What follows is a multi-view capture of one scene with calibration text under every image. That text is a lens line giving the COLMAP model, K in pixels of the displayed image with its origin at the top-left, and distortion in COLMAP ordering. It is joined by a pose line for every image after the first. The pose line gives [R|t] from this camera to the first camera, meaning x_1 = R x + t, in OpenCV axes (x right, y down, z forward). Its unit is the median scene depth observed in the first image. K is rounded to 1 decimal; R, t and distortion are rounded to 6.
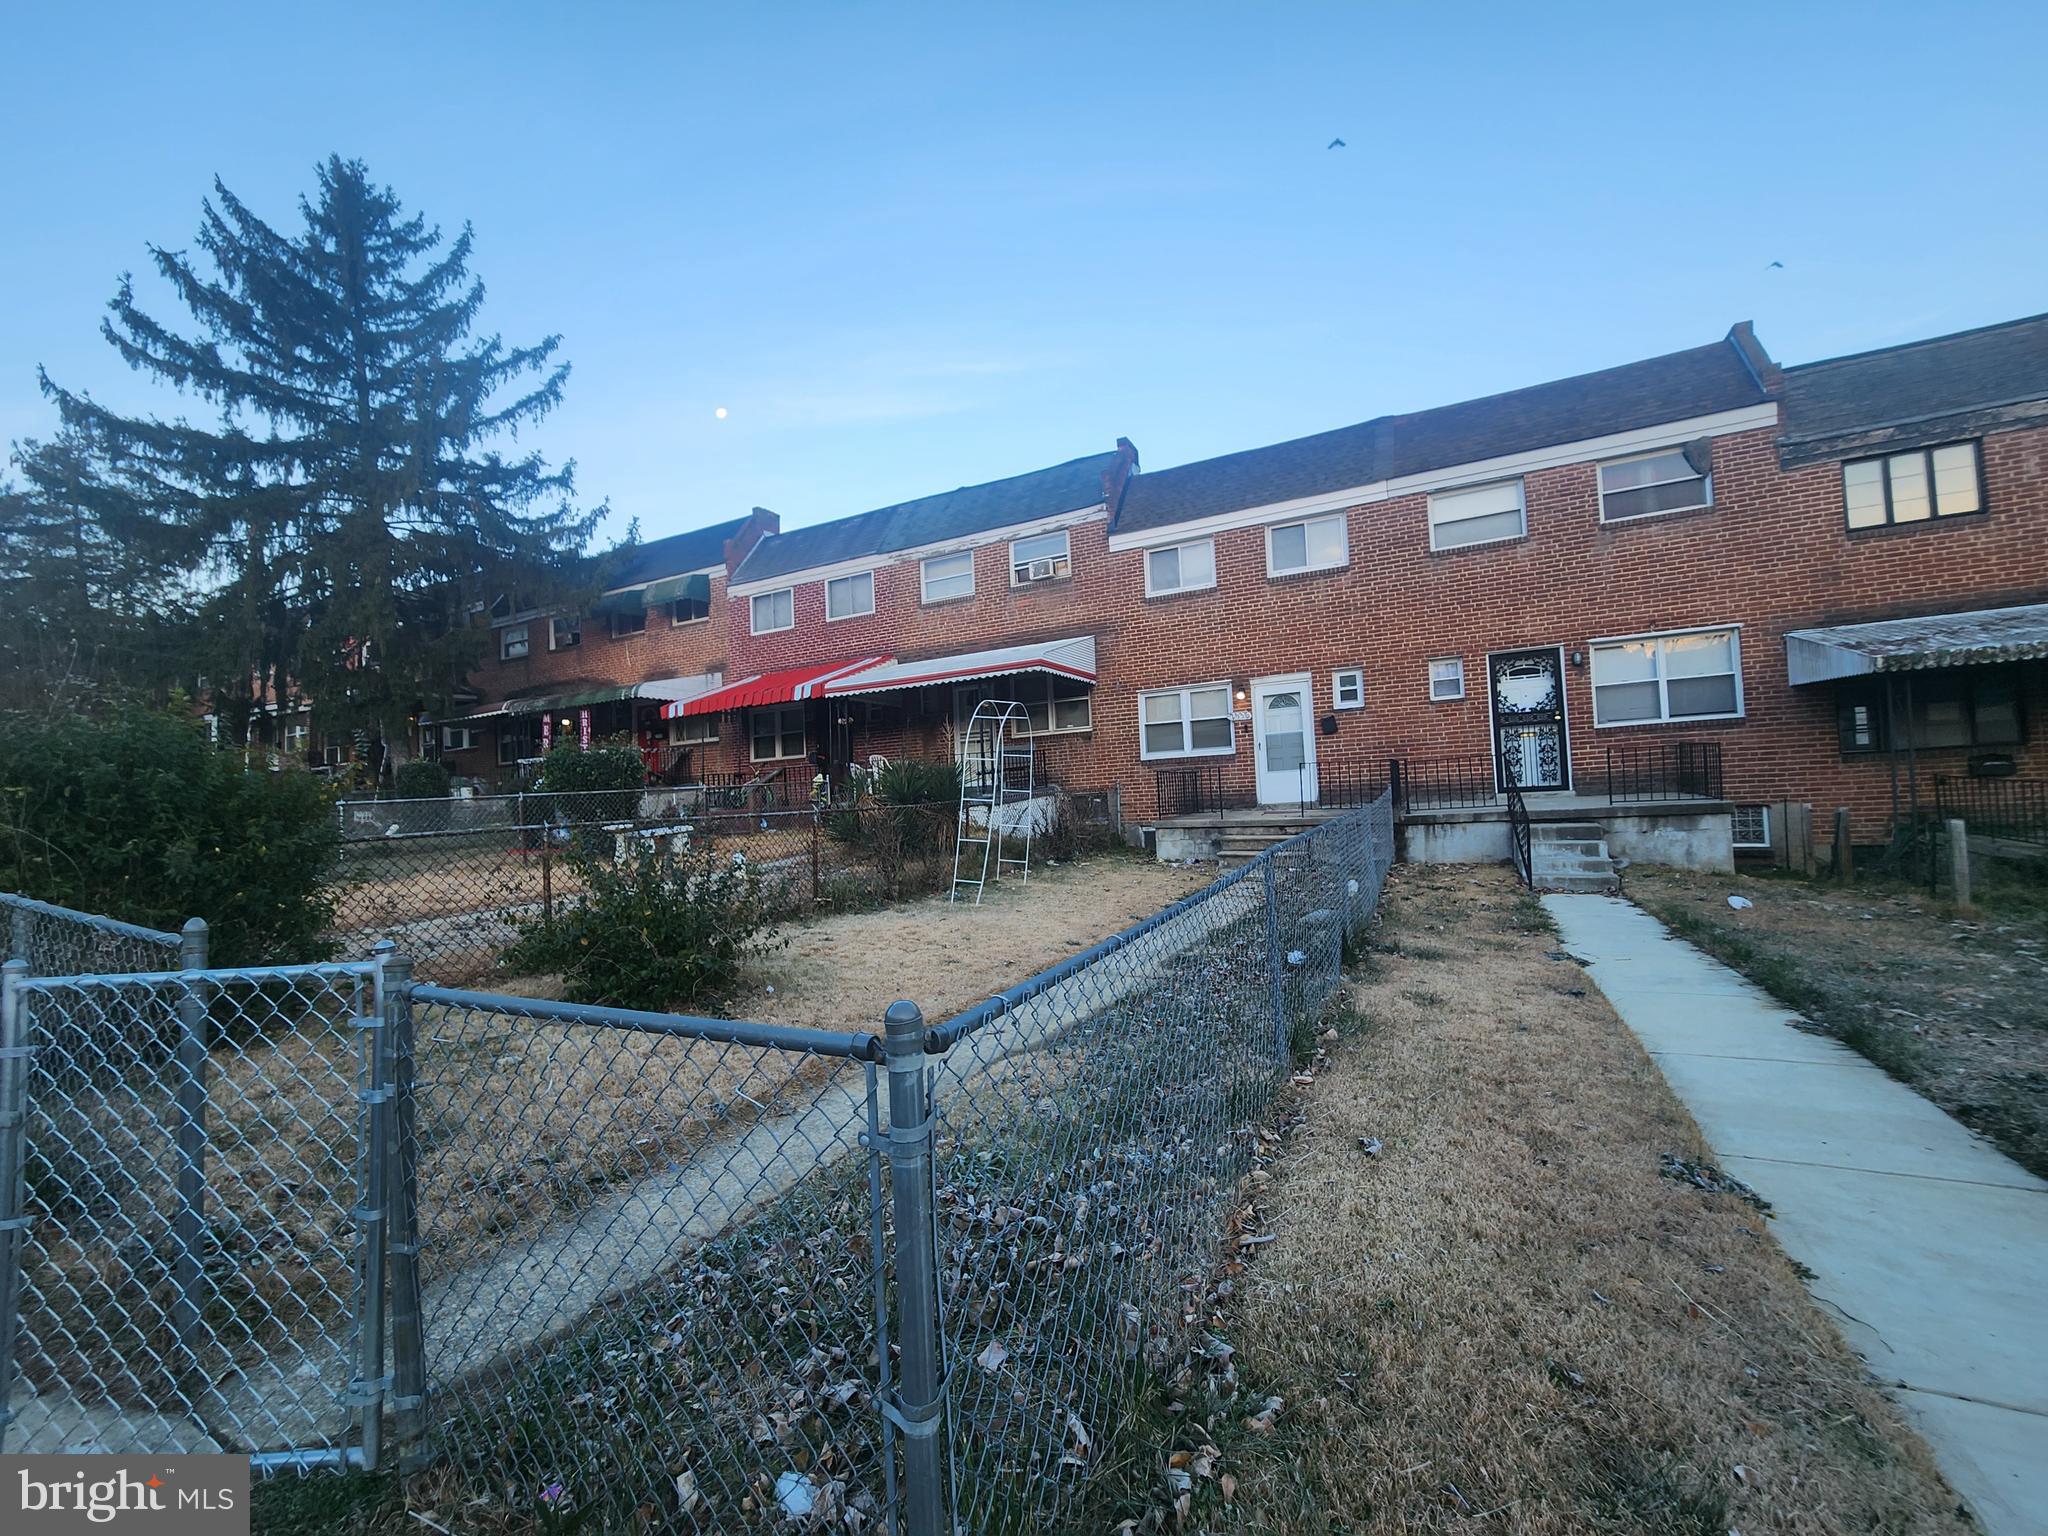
lens RADIAL K [[834.2, 0, 1042.4], [0, 834.2, 772.2], [0, 0, 1]] dist [0.000652, -0.001124]
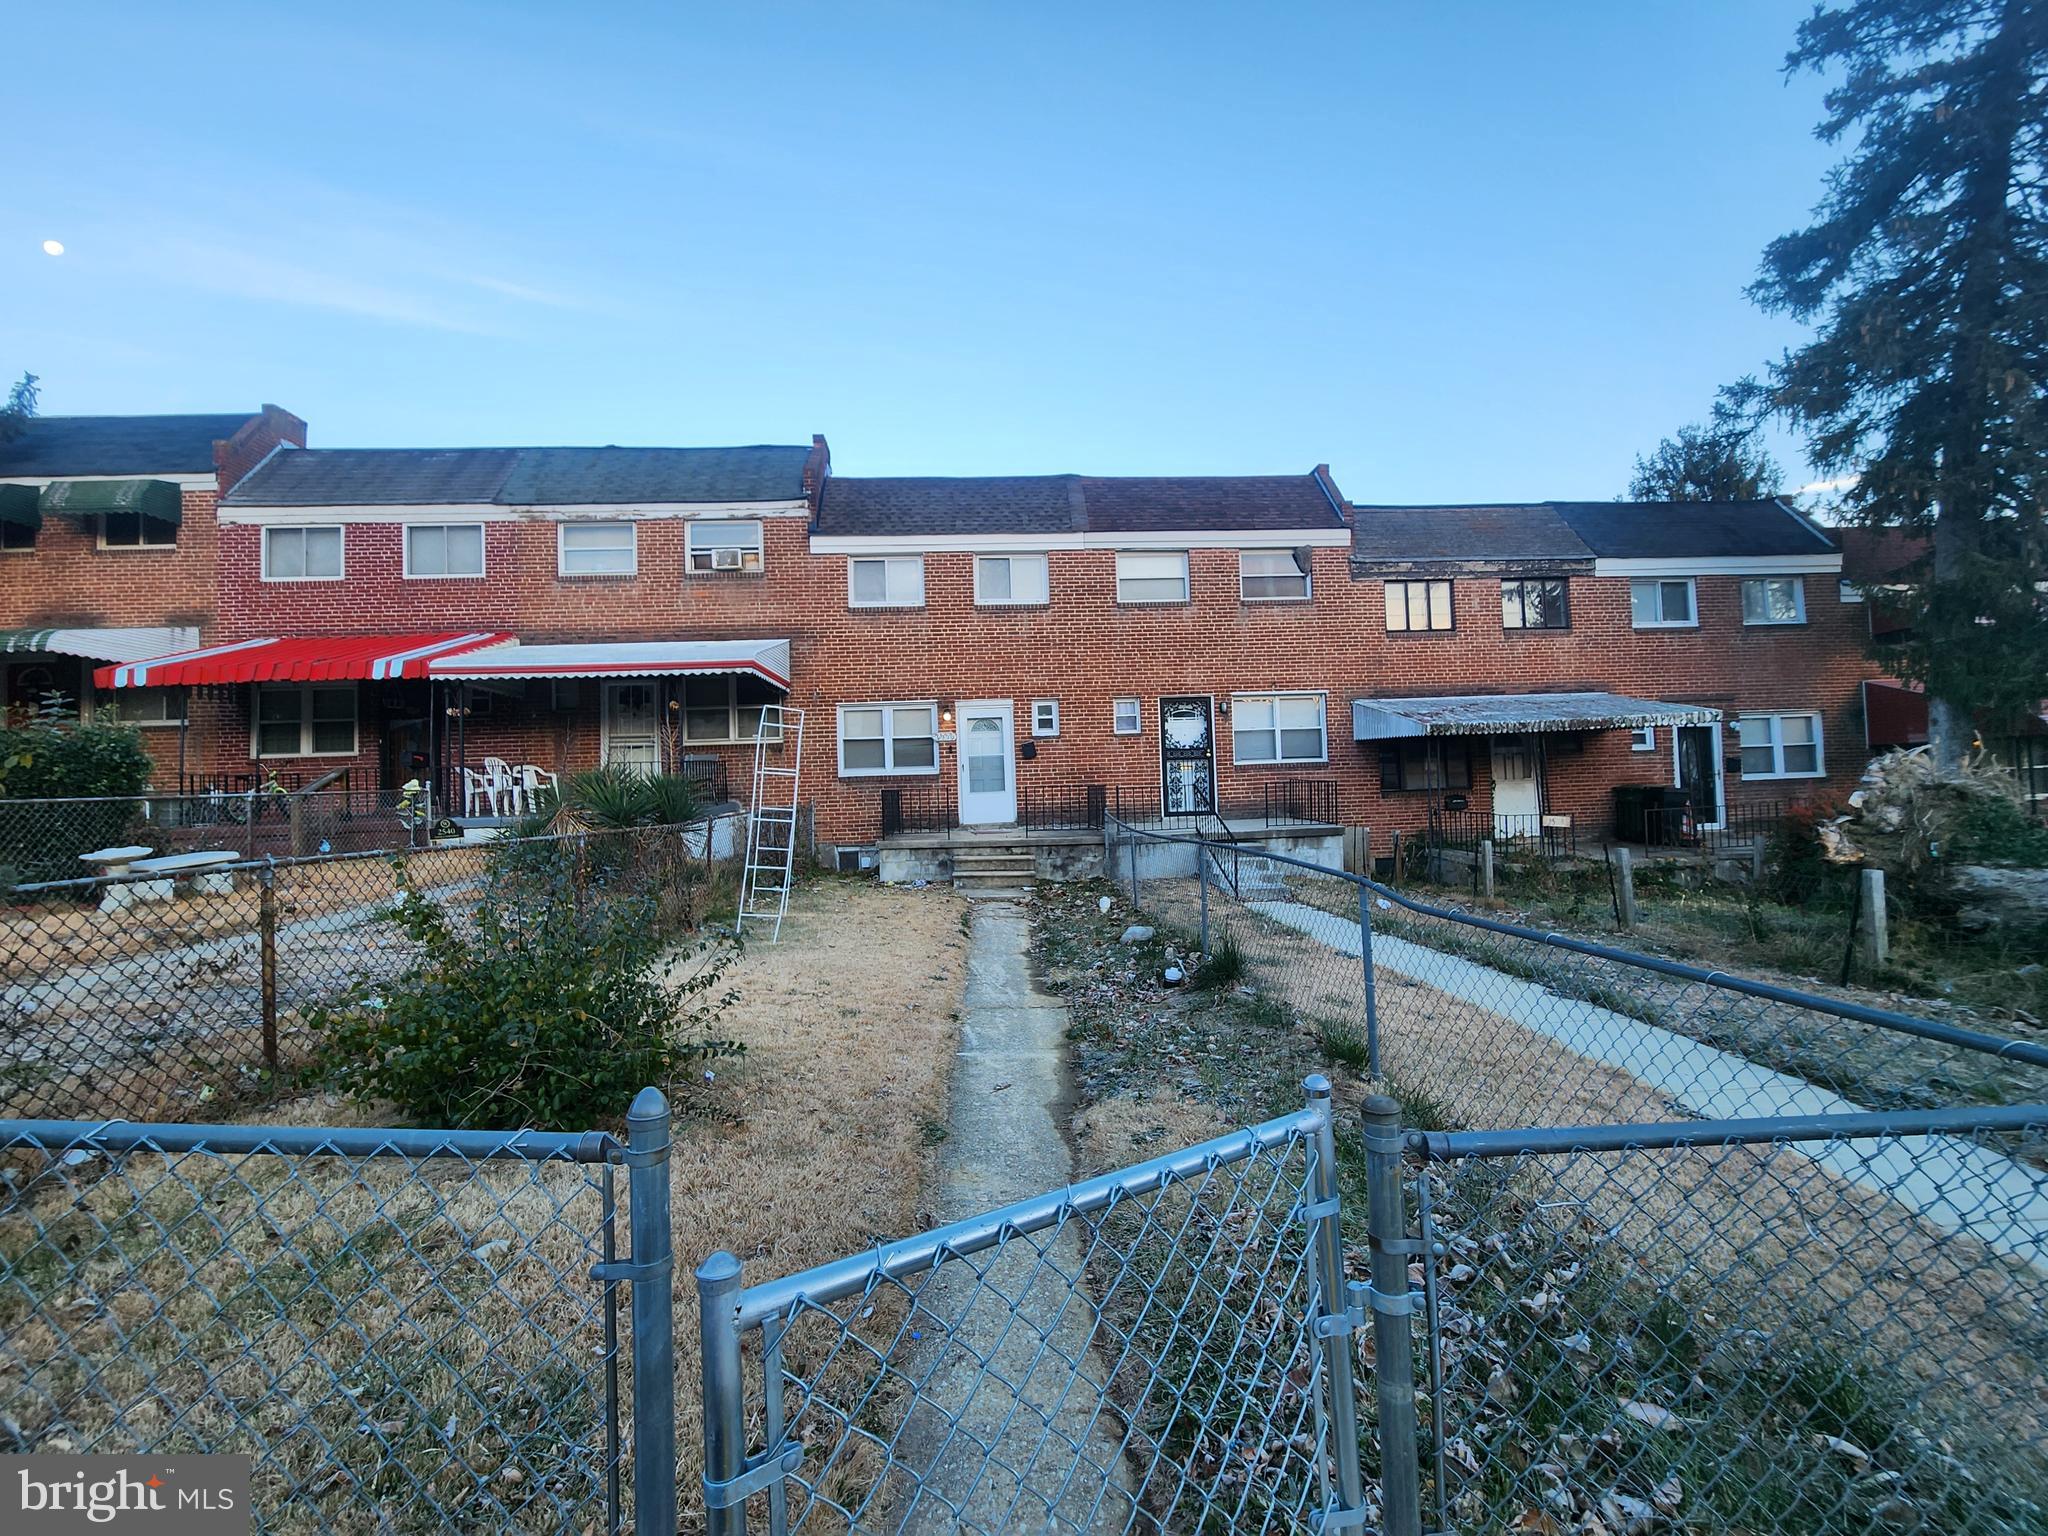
lens RADIAL K [[834.2, 0, 1033.0], [0, 834.2, 773.1], [0, 0, 1]] dist [0.000652, -0.001124]
pose [[0.865113, 0.037442, 0.500177, -0.170277], [-0.028849, 0.999273, -0.024904, -0.001306], [-0.500746, 0.007115, 0.865565, 0.070440]]
